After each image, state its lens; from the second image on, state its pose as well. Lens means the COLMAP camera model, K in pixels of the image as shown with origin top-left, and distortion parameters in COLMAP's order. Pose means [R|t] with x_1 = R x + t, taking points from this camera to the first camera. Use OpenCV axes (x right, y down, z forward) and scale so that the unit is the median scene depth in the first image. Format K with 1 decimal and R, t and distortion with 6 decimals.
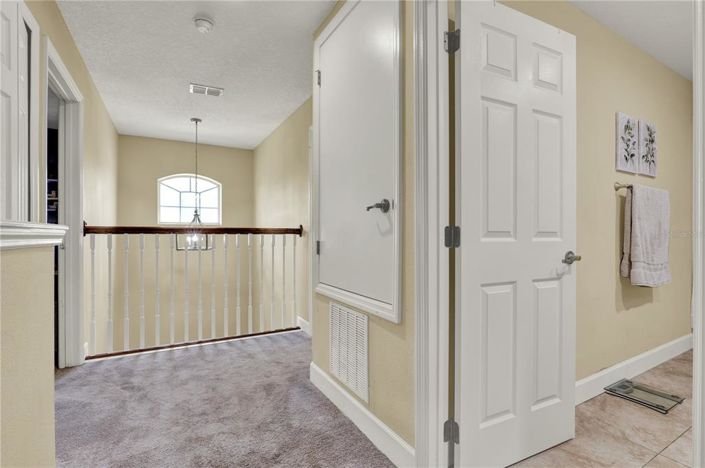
lens RADIAL K [[330.0, 0, 352.5], [0, 330.0, 234.0], [0, 0, 1]] dist [-0.013257, 0.000298]
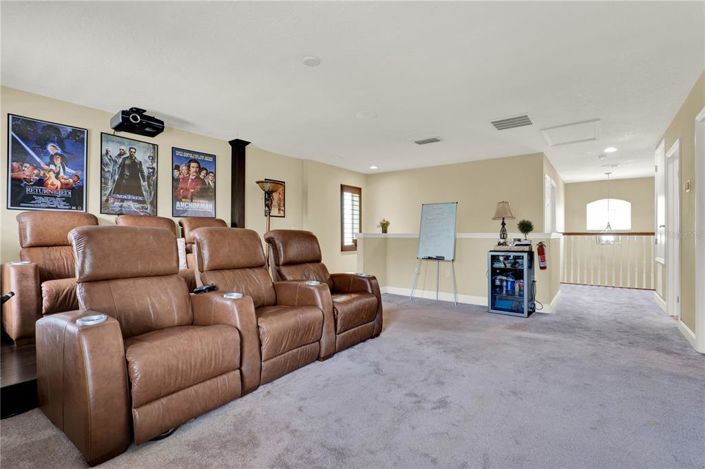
lens RADIAL K [[330.0, 0, 352.5], [0, 330.0, 234.5], [0, 0, 1]] dist [-0.013257, 0.000298]
pose [[0.397499, -0.004077, -0.917593, 0.582443], [-0.007120, 0.999946, -0.007527, 0.016909], [0.917575, 0.009526, 0.397449, -0.950618]]
